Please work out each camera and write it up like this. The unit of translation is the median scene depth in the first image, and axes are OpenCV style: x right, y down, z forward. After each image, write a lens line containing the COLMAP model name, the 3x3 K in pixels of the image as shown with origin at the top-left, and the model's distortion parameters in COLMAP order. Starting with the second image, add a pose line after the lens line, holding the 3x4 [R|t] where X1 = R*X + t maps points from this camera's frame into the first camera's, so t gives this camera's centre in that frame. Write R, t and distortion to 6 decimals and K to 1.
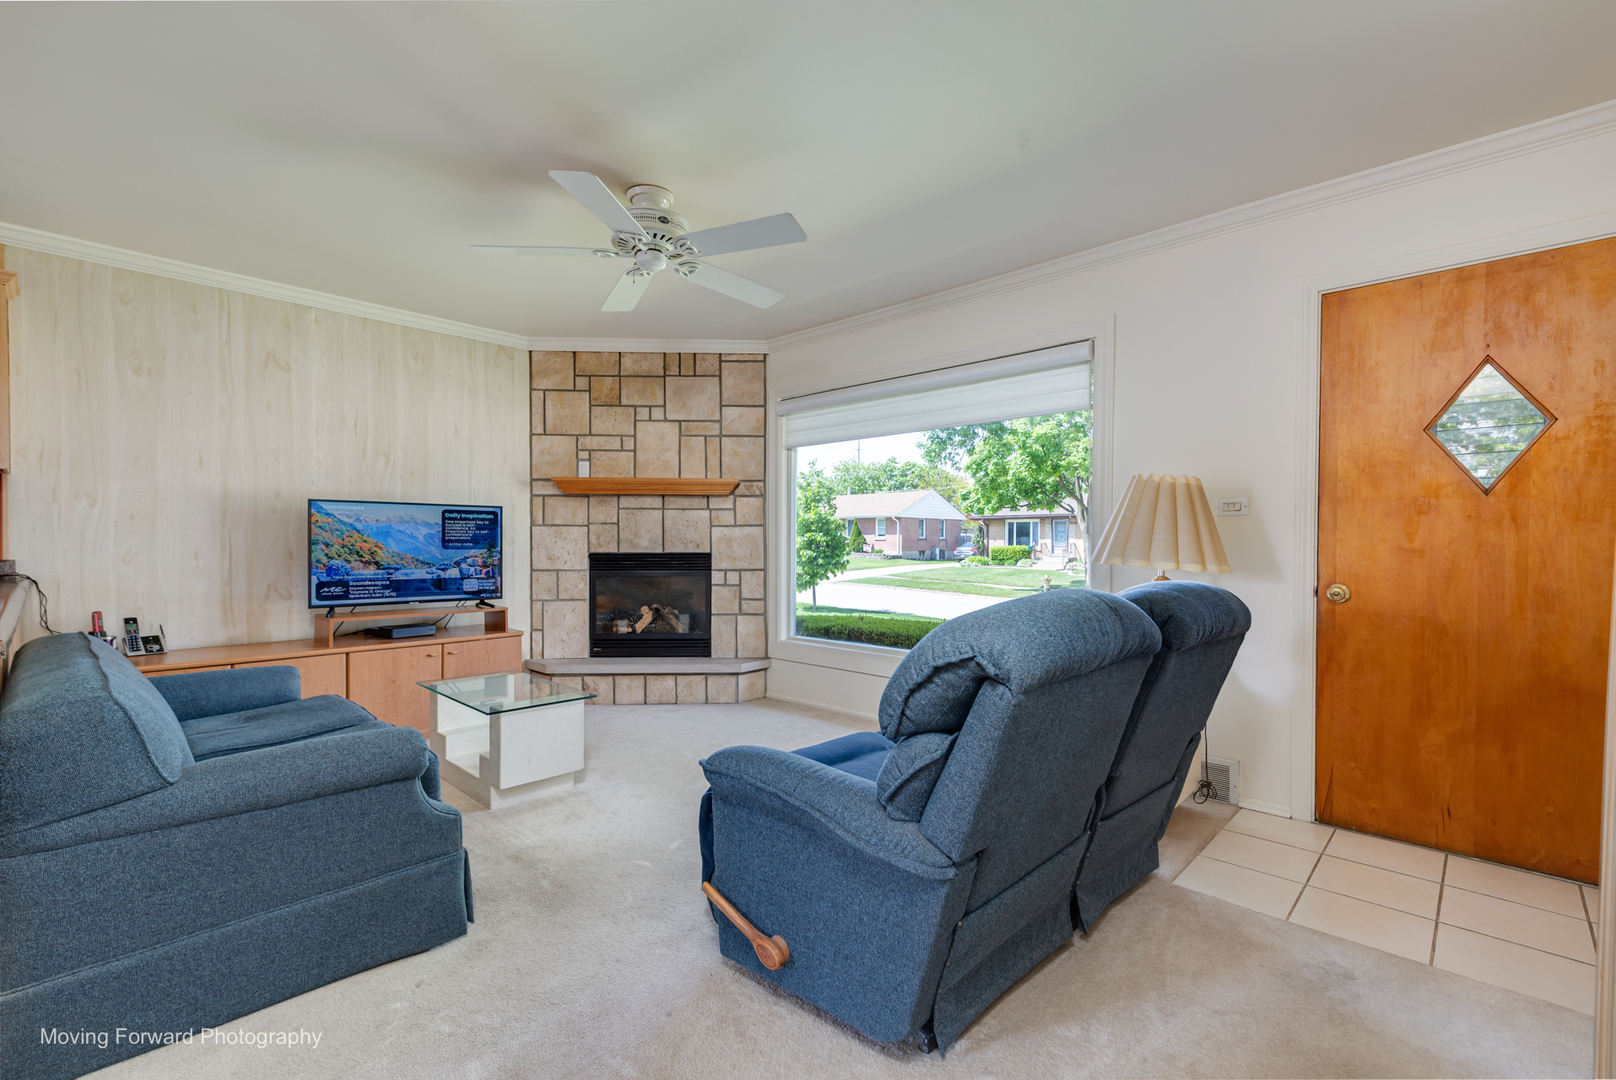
lens RADIAL K [[701.7, 0, 796.2], [0, 701.7, 554.0], [0, 0, 1]] dist [-0.001330, -0.000630]
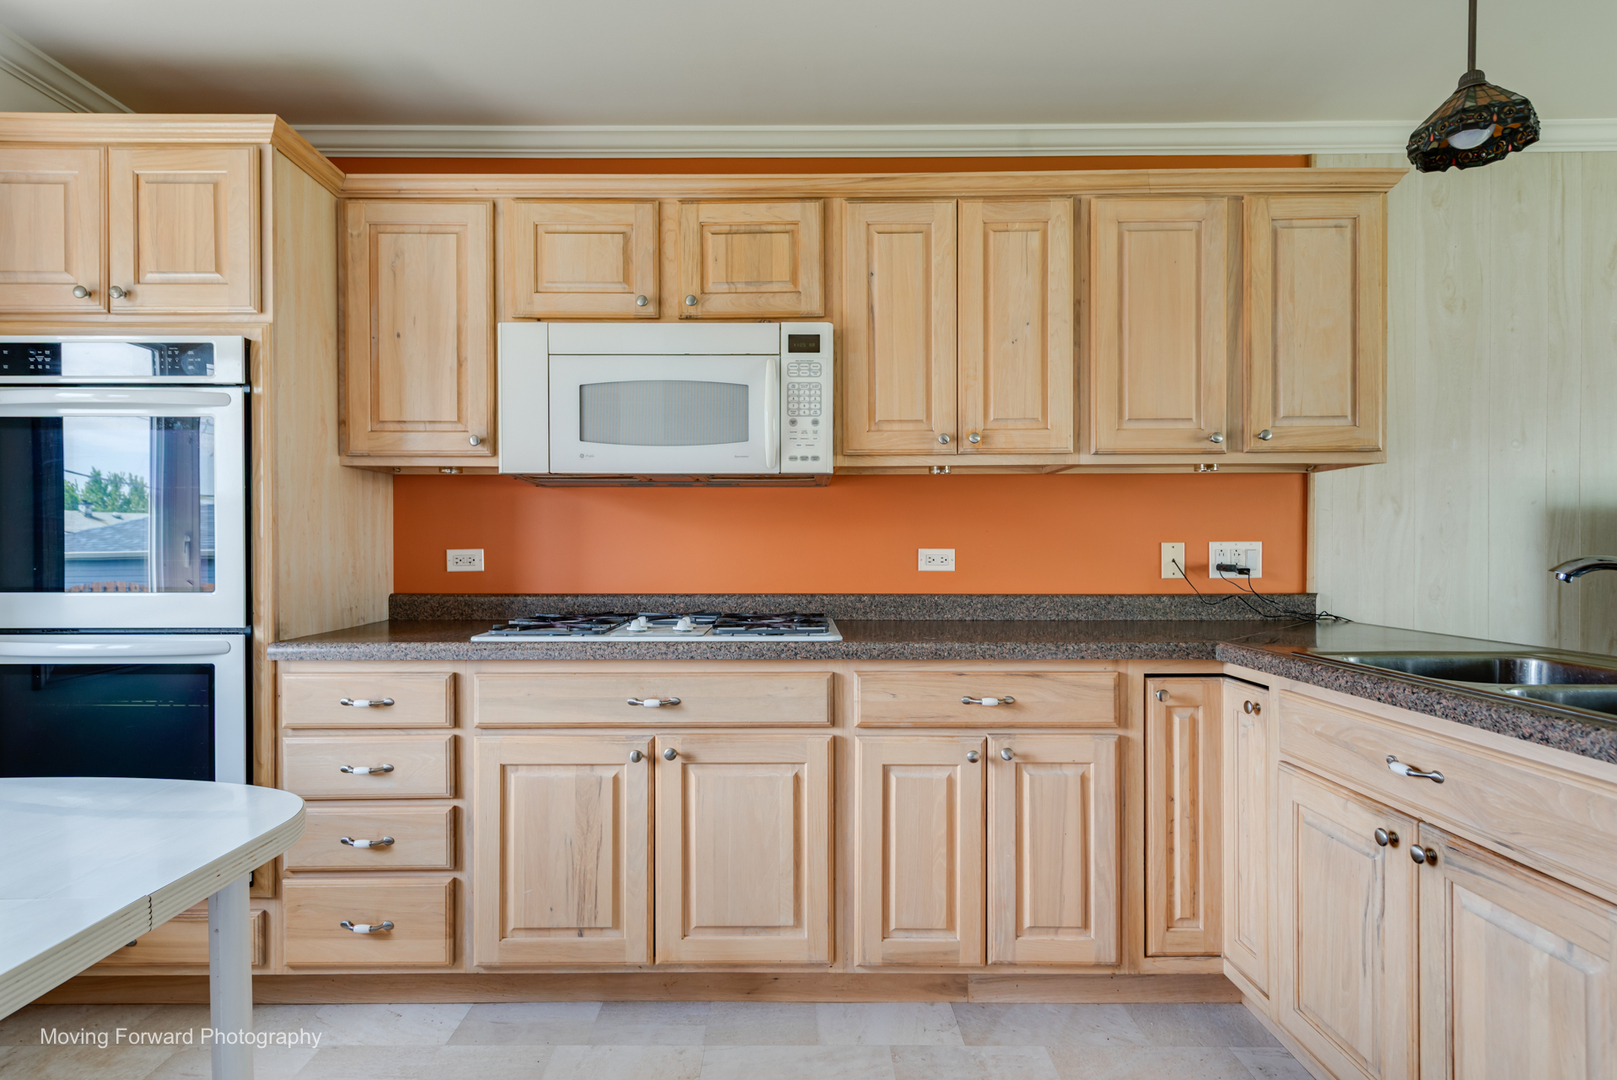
lens RADIAL K [[837.5, 0, 806.3], [0, 837.5, 548.2], [0, 0, 1]] dist [0.010742, -0.002317]
pose [[0.687517, -0.003425, -0.726160, -0.552244], [-0.009886, 0.999852, -0.014076, -0.013261], [0.726101, 0.016857, 0.687382, 0.020816]]
